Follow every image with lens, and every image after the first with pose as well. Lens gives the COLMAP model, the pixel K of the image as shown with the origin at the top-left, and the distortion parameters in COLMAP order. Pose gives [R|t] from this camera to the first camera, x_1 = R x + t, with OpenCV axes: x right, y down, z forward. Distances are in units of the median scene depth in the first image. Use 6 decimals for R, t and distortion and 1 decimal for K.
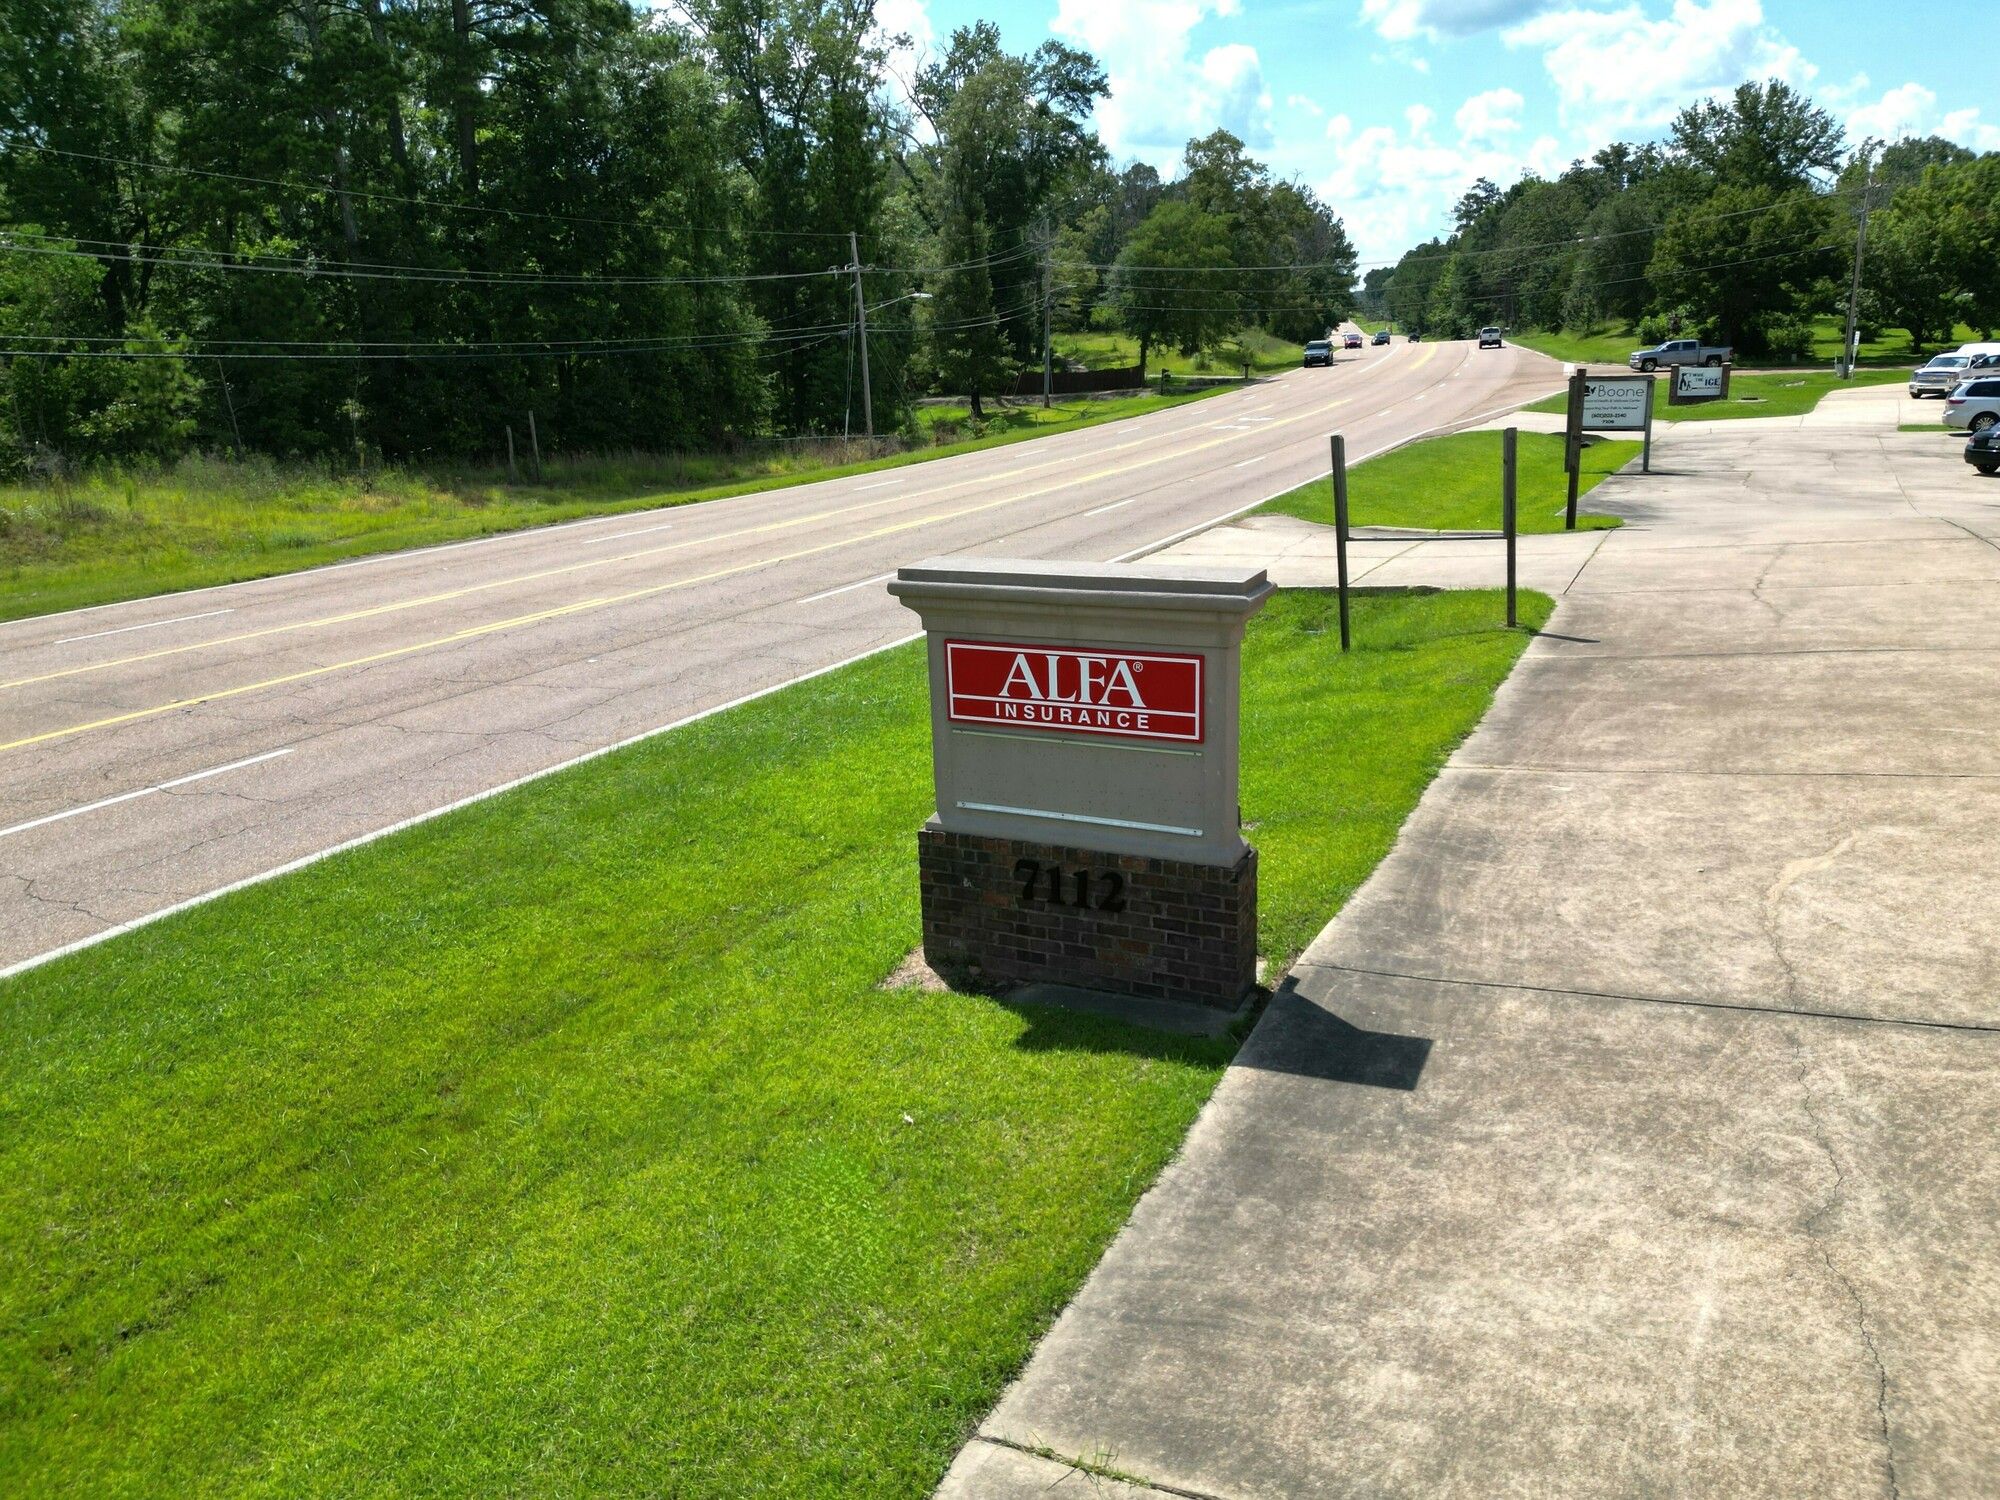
lens RADIAL K [[1483.5, 0, 1000.0], [0, 1483.5, 750.0], [0, 0, 1]] dist [0.027926, -0.000517]
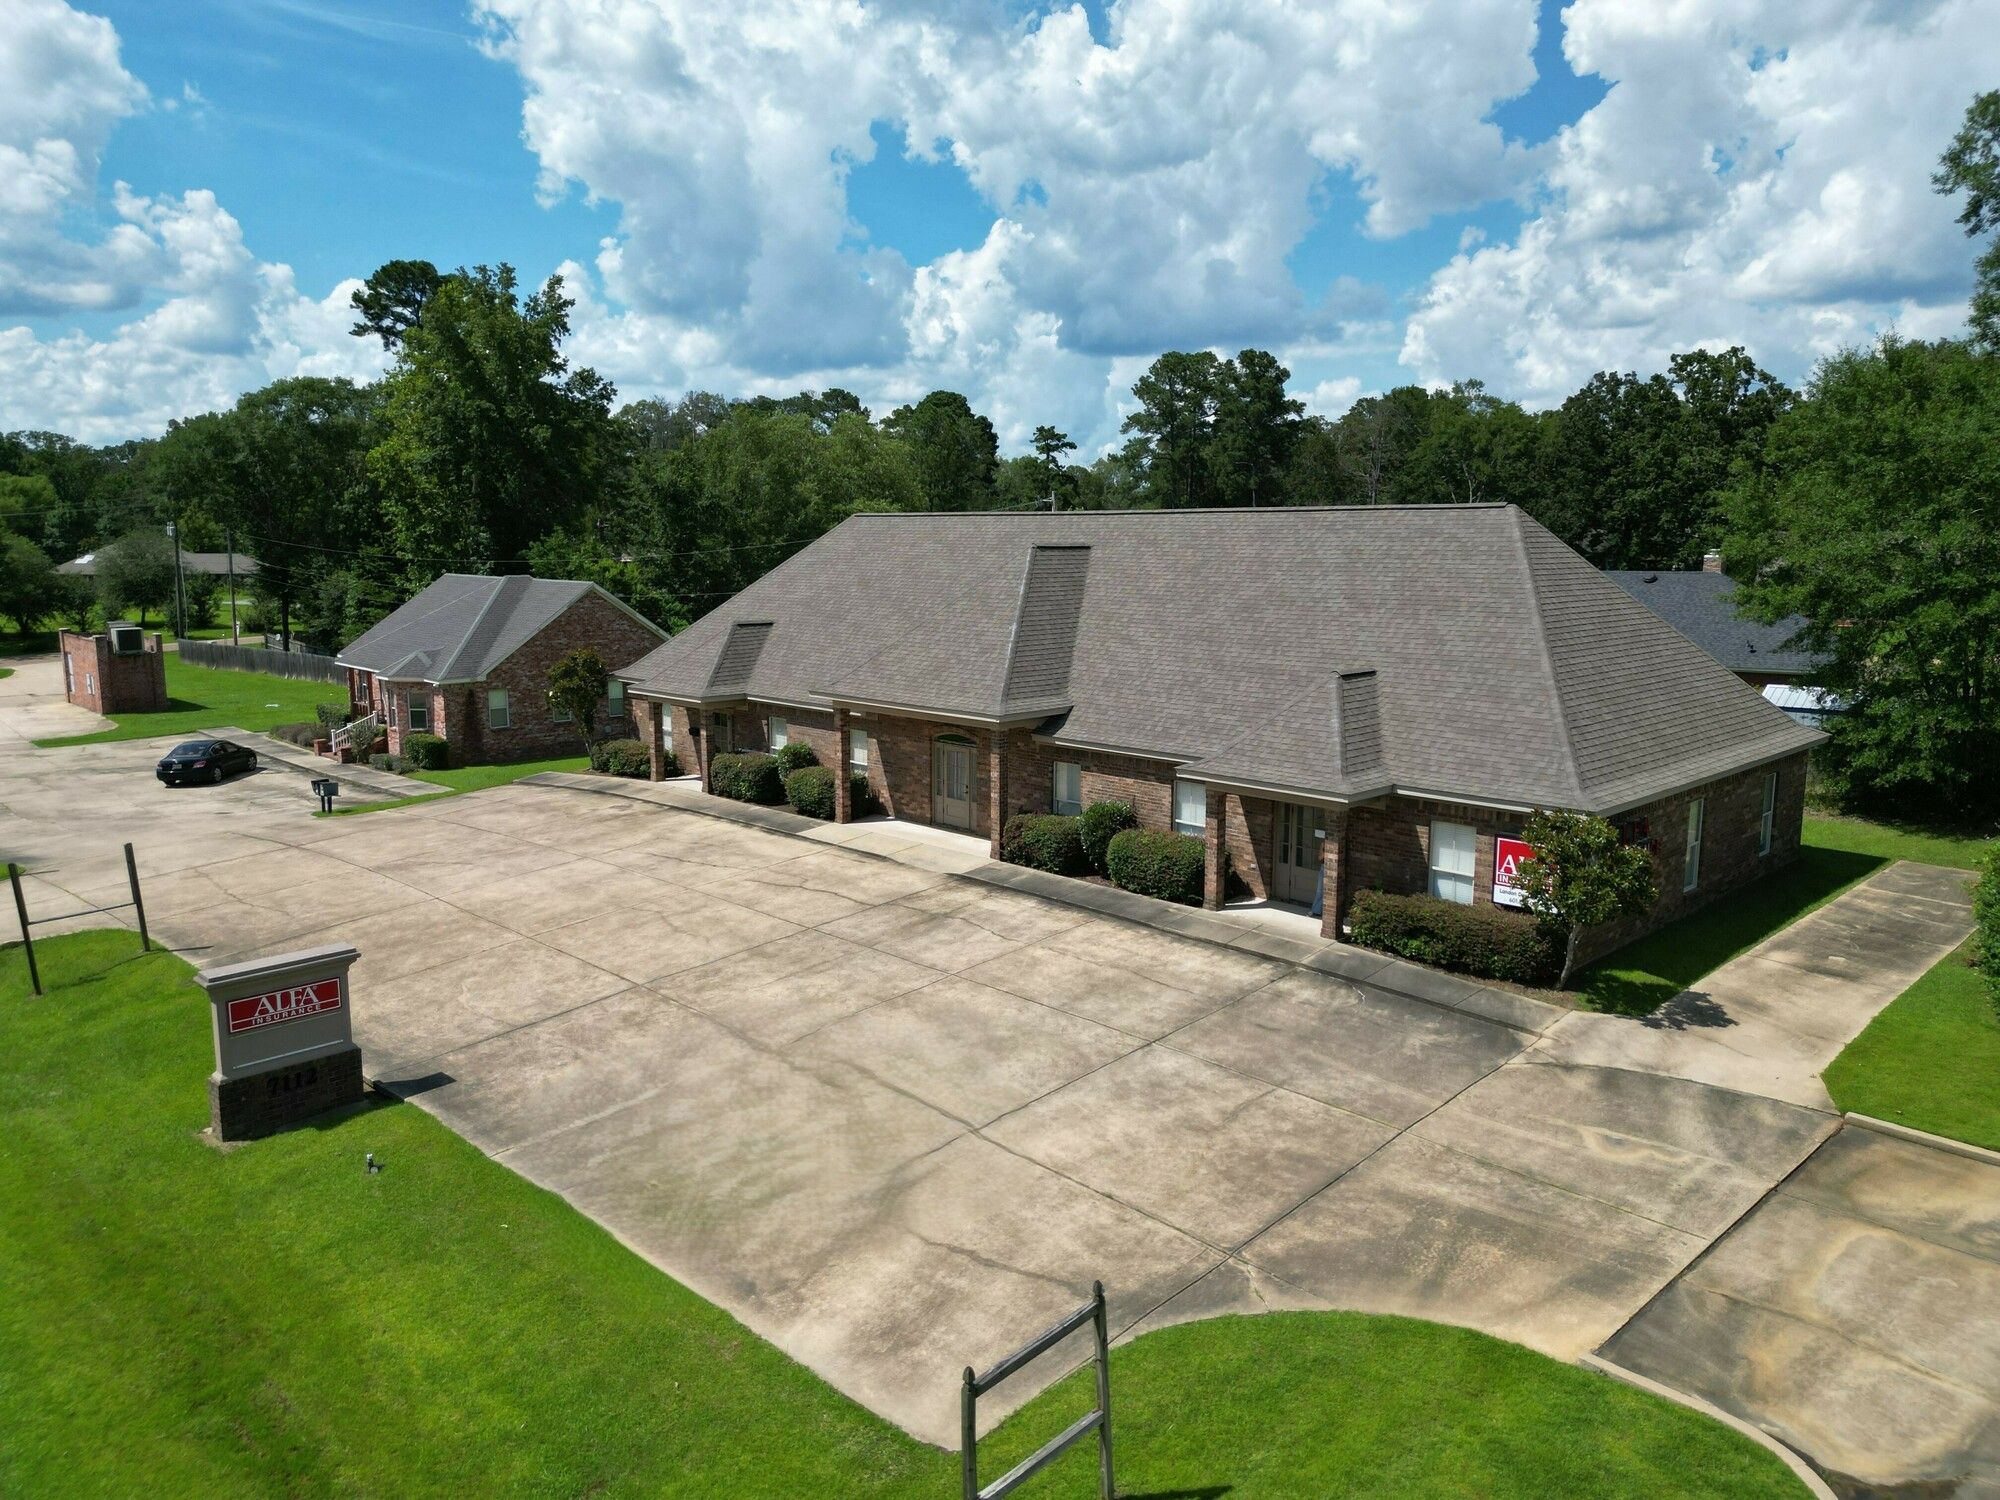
lens RADIAL K [[1404.7, 0, 1003.9], [0, 1404.7, 748.4], [0, 0, 1]] dist [0.080246, -0.082957]
pose [[0.317695, -0.111190, 0.941651, -1.881729], [0.250196, 0.967735, 0.029858, -0.236964], [-0.914588, 0.226111, 0.335264, -1.125862]]
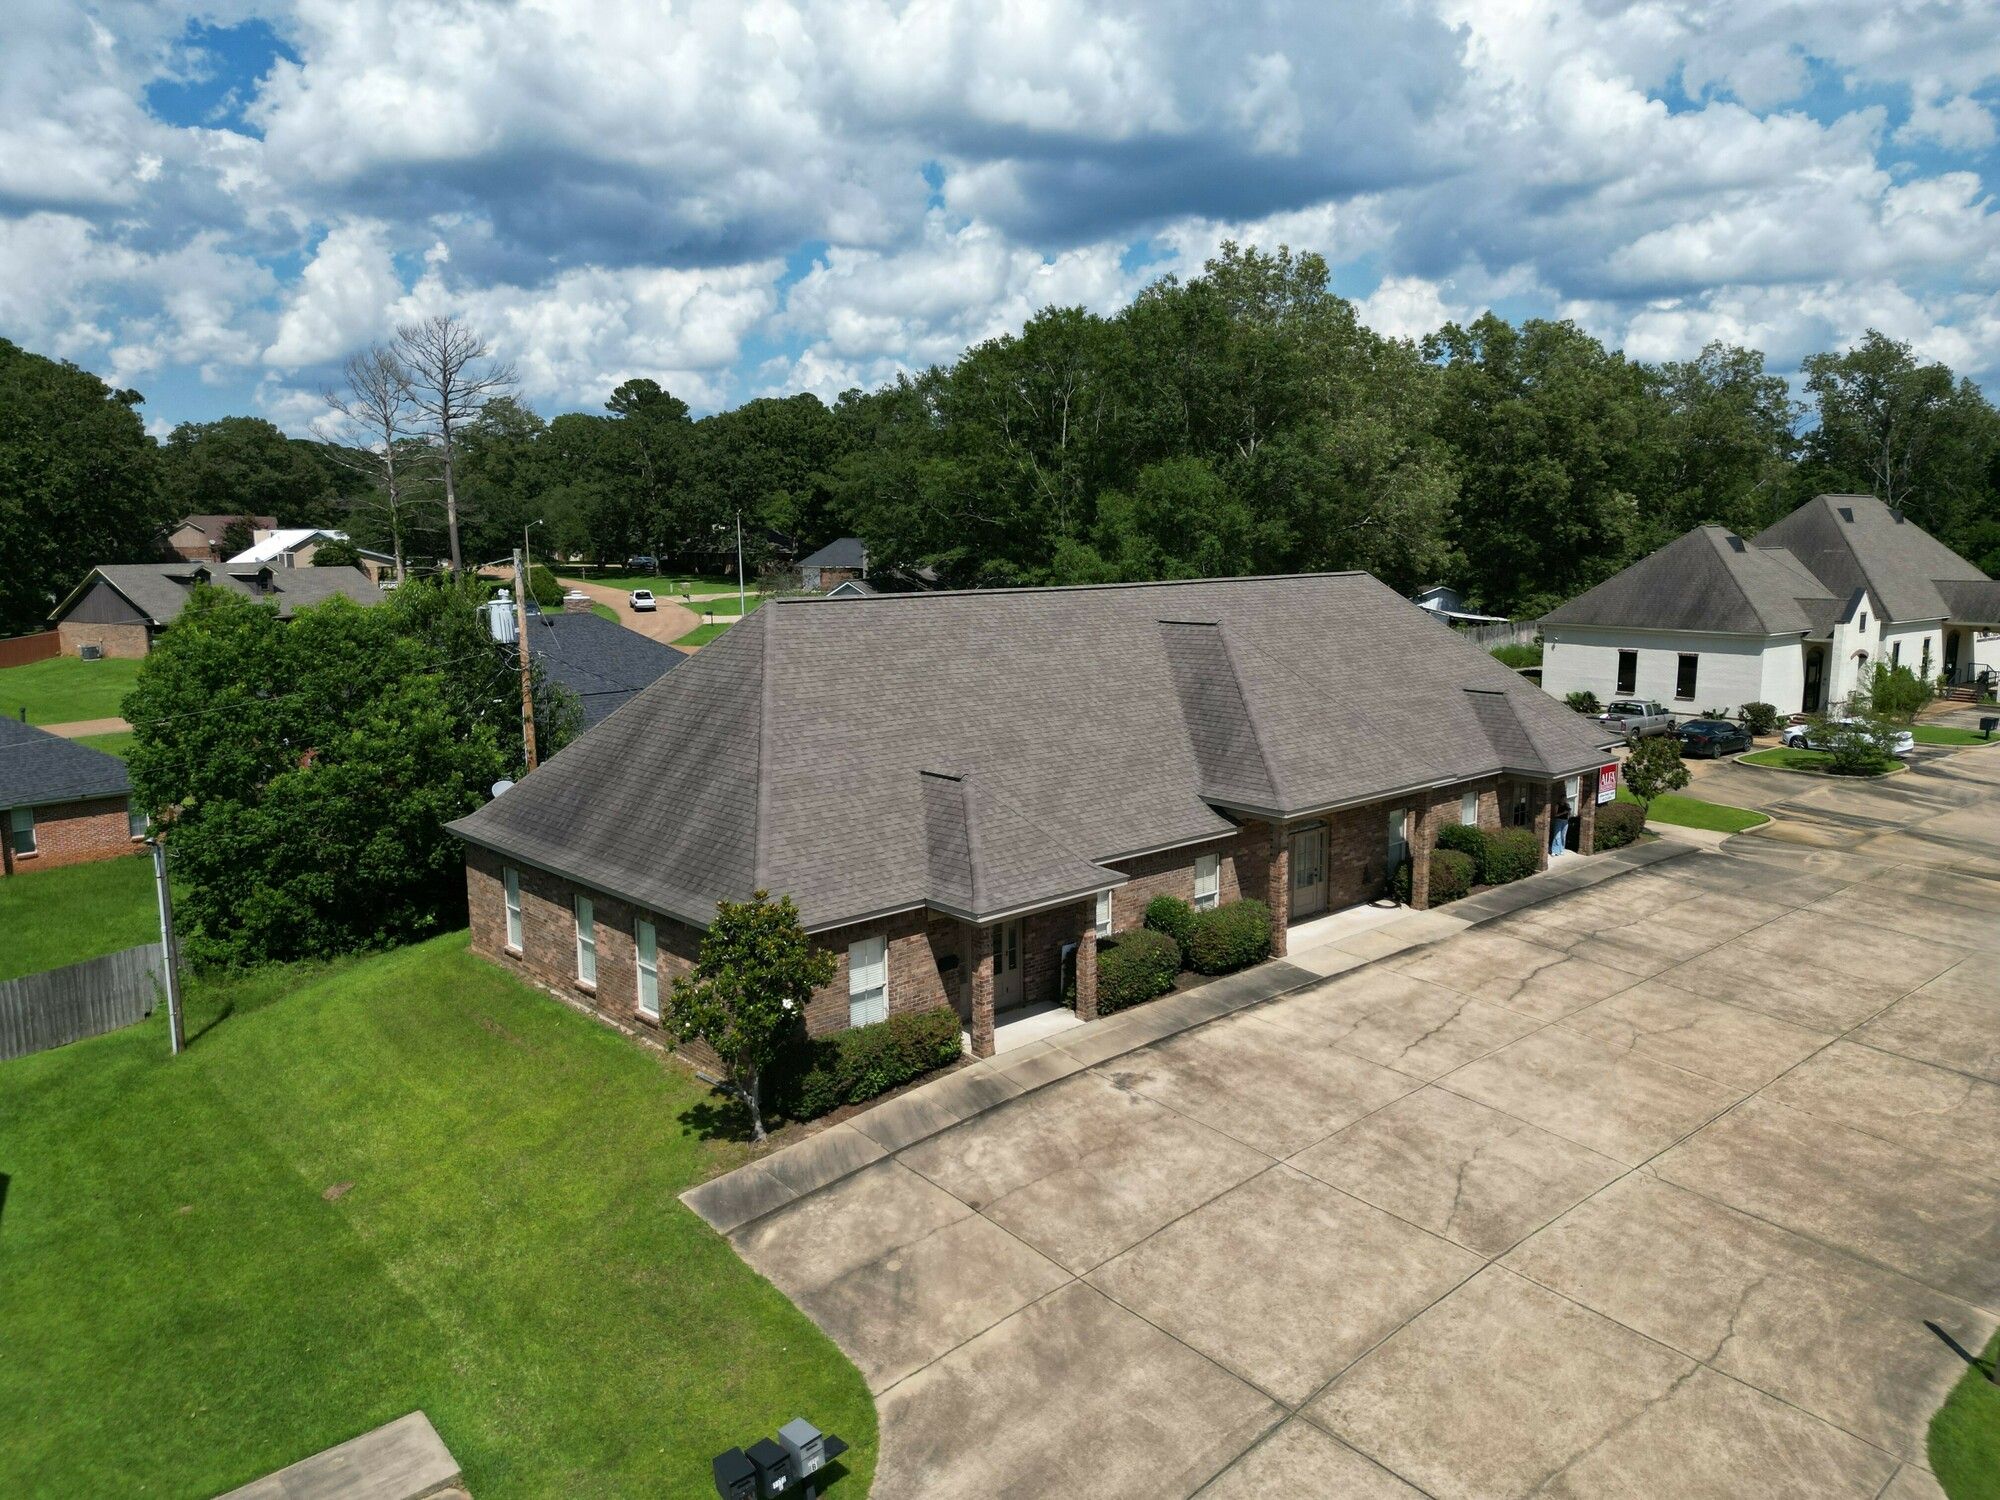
lens RADIAL K [[1411.0, 0, 1002.4], [0, 1411.0, 732.2], [0, 0, 1]] dist [0.063767, -0.062879]
pose [[-0.928979, -0.014173, 0.369861, 1.332481], [0.137362, 0.914704, 0.380063, -2.102429], [-0.343700, 0.403876, -0.847794, 4.080027]]
